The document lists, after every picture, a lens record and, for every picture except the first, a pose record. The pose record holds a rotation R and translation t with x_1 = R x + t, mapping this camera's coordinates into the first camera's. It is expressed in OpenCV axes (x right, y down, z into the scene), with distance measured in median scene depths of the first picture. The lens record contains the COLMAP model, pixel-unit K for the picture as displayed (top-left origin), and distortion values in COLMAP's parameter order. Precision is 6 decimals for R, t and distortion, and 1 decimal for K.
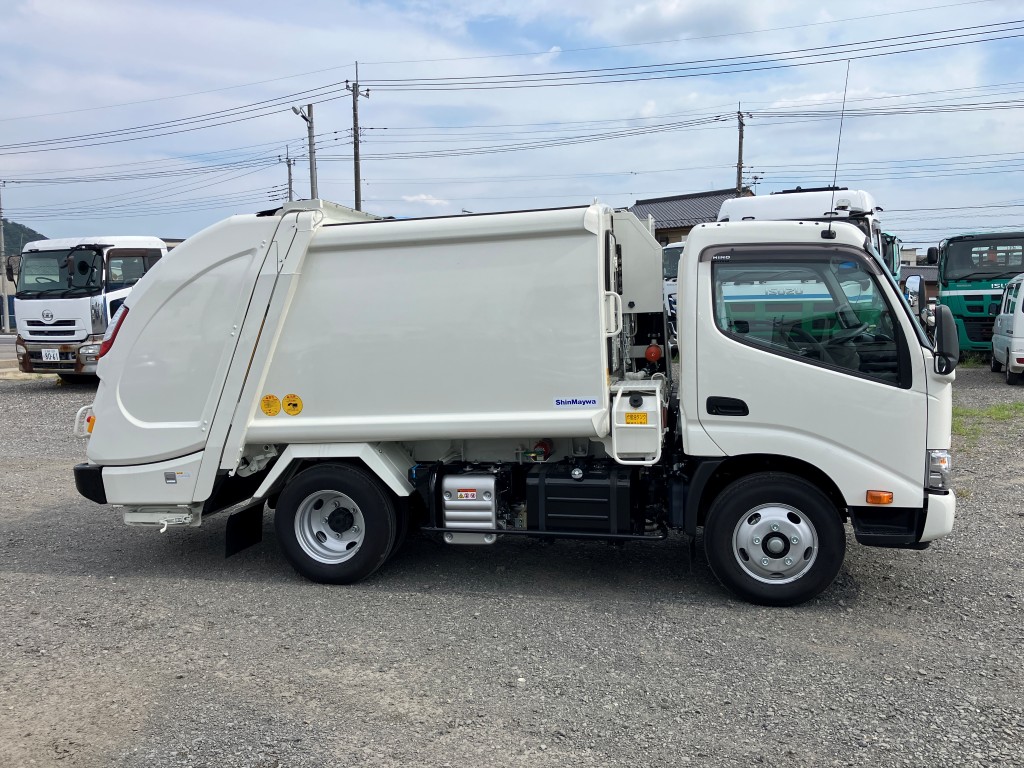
lens RADIAL K [[820.8, 0, 507.8], [0, 820.8, 386.0], [0, 0, 1]] dist [0.058144, -0.094846]
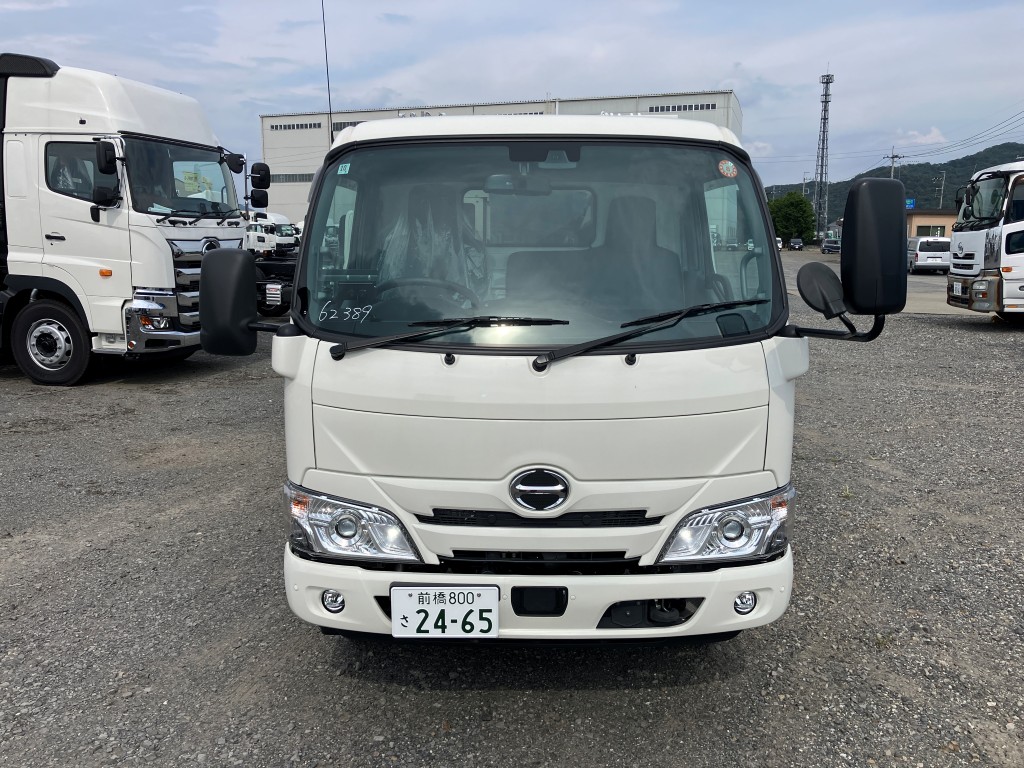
lens RADIAL K [[820.8, 0, 507.8], [0, 820.8, 386.0], [0, 0, 1]] dist [0.058144, -0.094846]
pose [[0.204556, 0.178823, -0.962382, 1.012813], [-0.099118, 0.981902, 0.161382, -0.098777], [0.973824, 0.062378, 0.218579, 0.897698]]
